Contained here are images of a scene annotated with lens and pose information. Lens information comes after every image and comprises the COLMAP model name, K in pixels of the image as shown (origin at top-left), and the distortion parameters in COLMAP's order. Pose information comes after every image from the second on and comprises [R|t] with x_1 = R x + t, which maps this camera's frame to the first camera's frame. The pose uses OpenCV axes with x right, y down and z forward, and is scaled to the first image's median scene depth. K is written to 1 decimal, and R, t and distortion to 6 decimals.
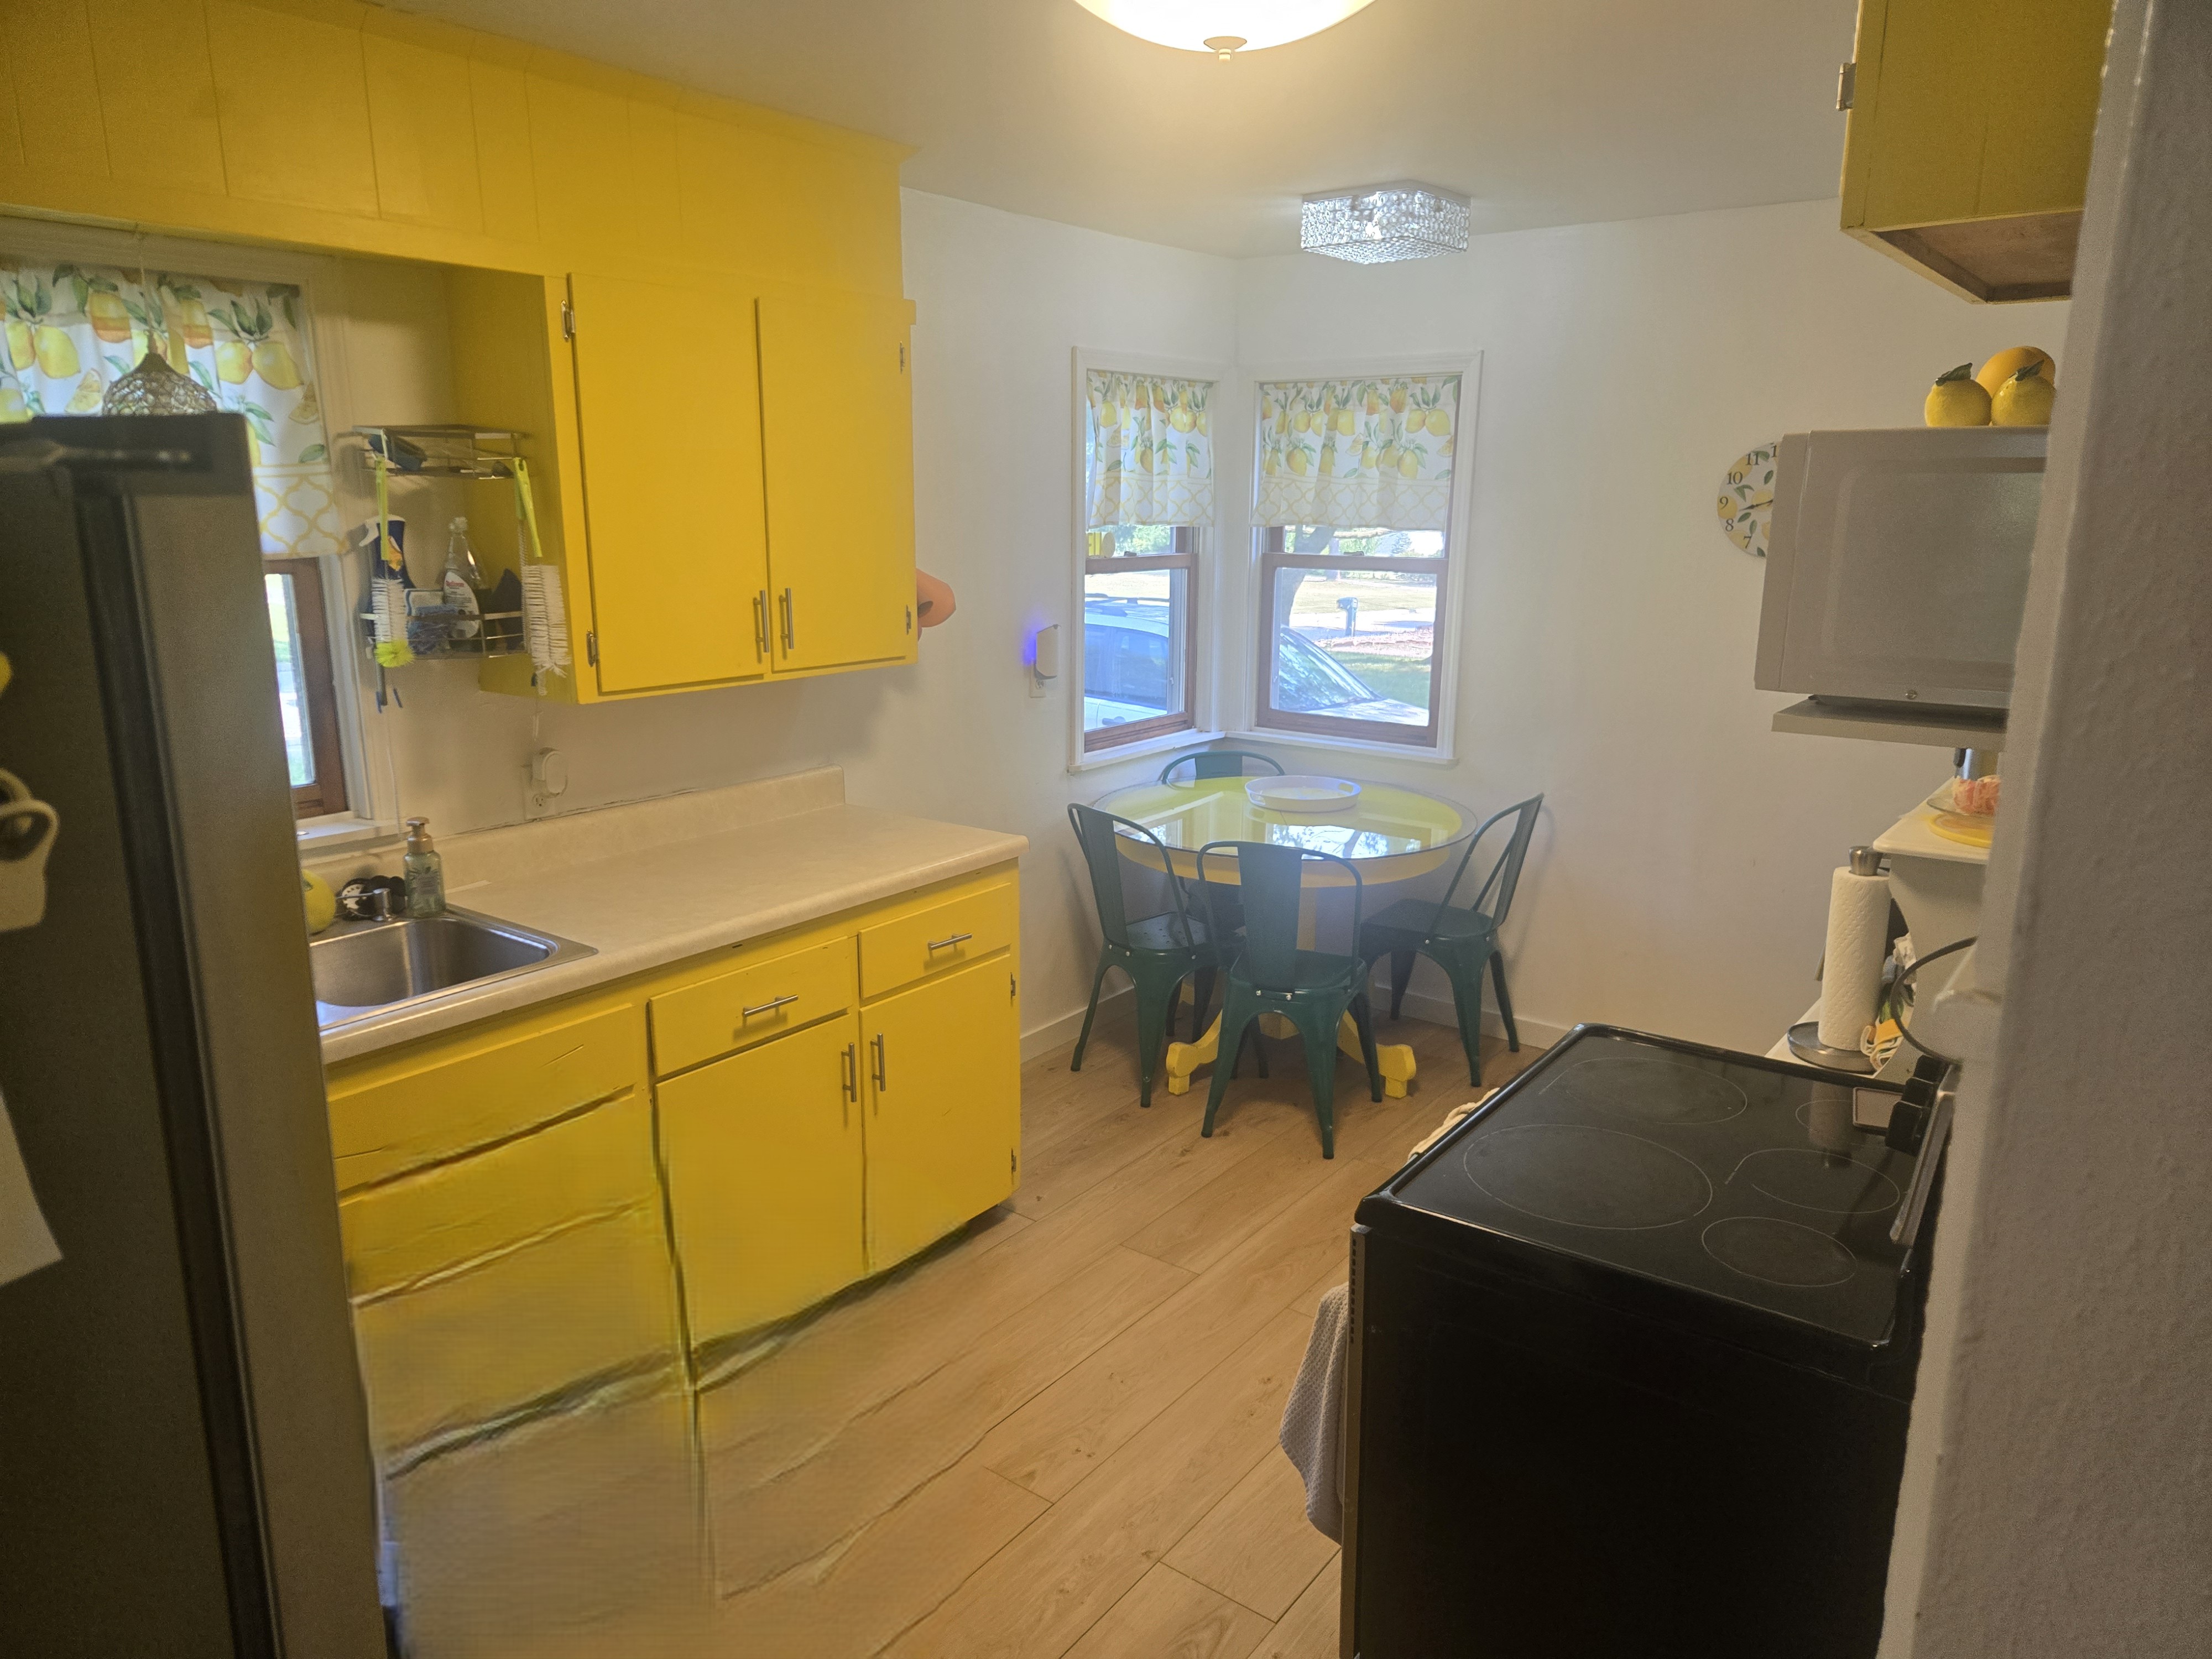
lens RADIAL K [[1441.4, 0, 1106.0], [0, 1441.4, 829.5], [0, 0, 1]] dist [0.006687, 0.002327]
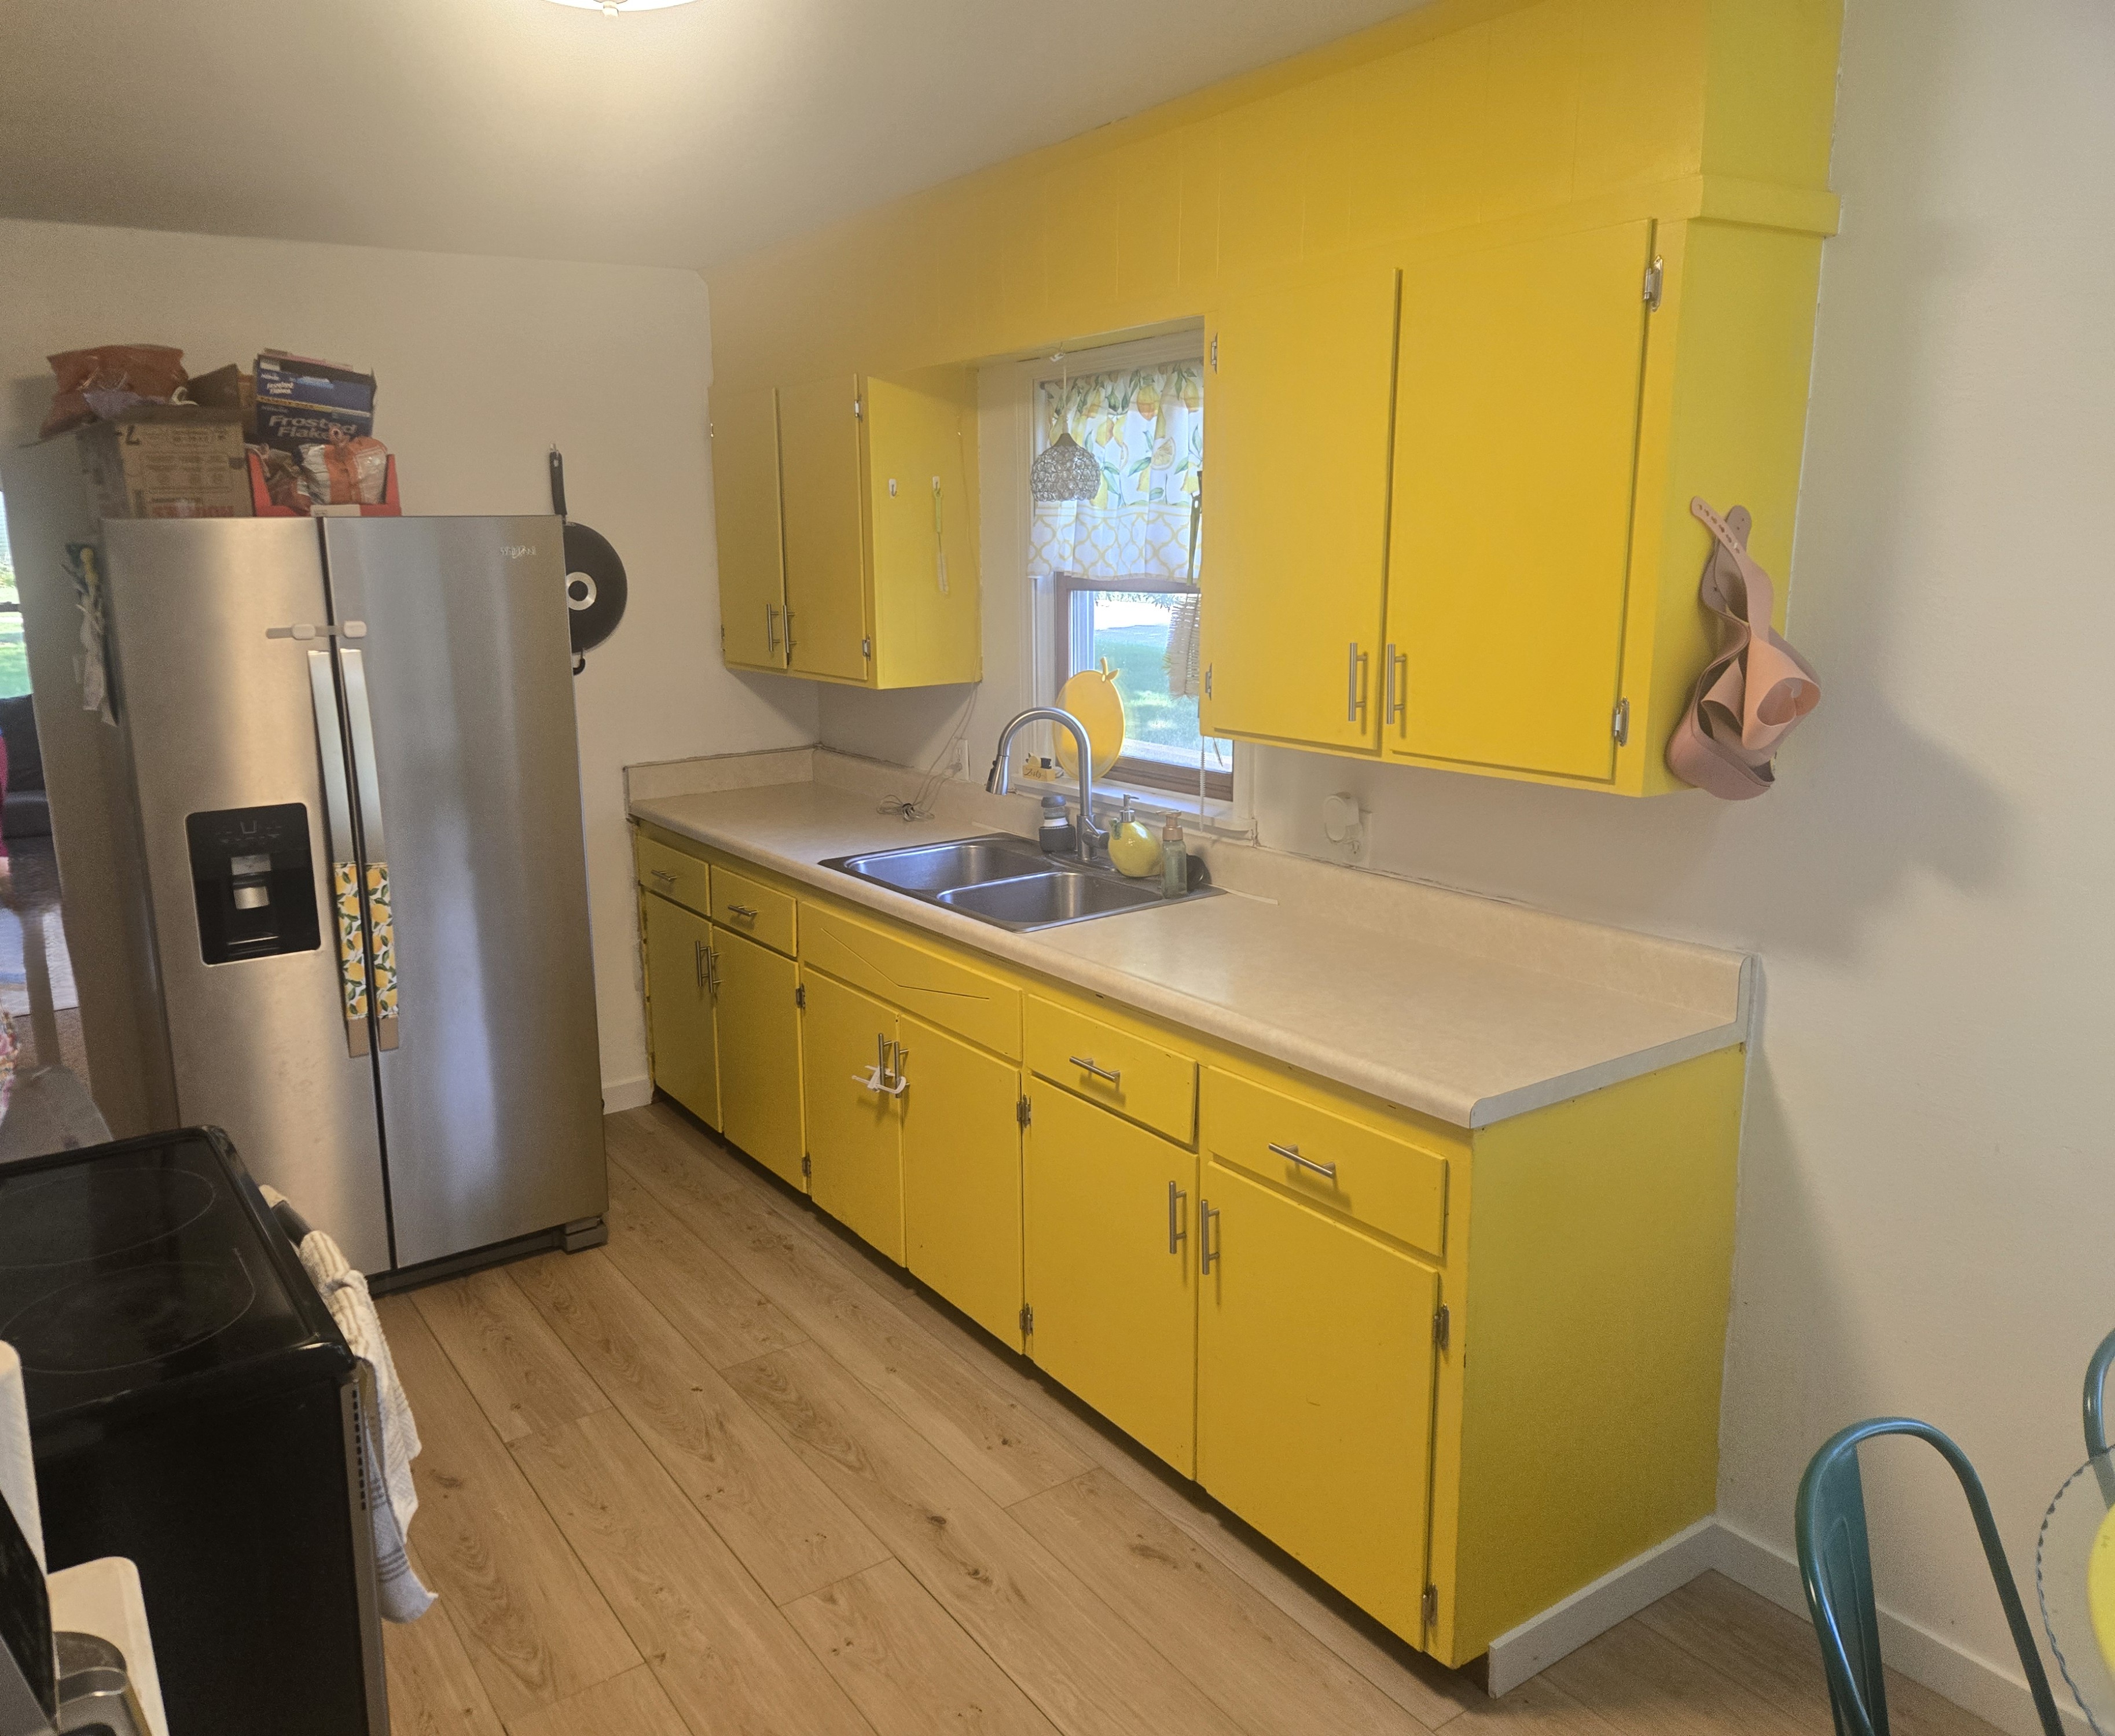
lens RADIAL K [[1639.5, 0, 1057.5], [0, 1639.5, 868.0], [0, 0, 1]] dist [0.009949, -0.002543]
pose [[-0.321438, 0.194918, -0.926652, 0.716754], [-0.203089, 0.941623, 0.268515, -0.275376], [0.924896, 0.274504, -0.263087, 1.180432]]
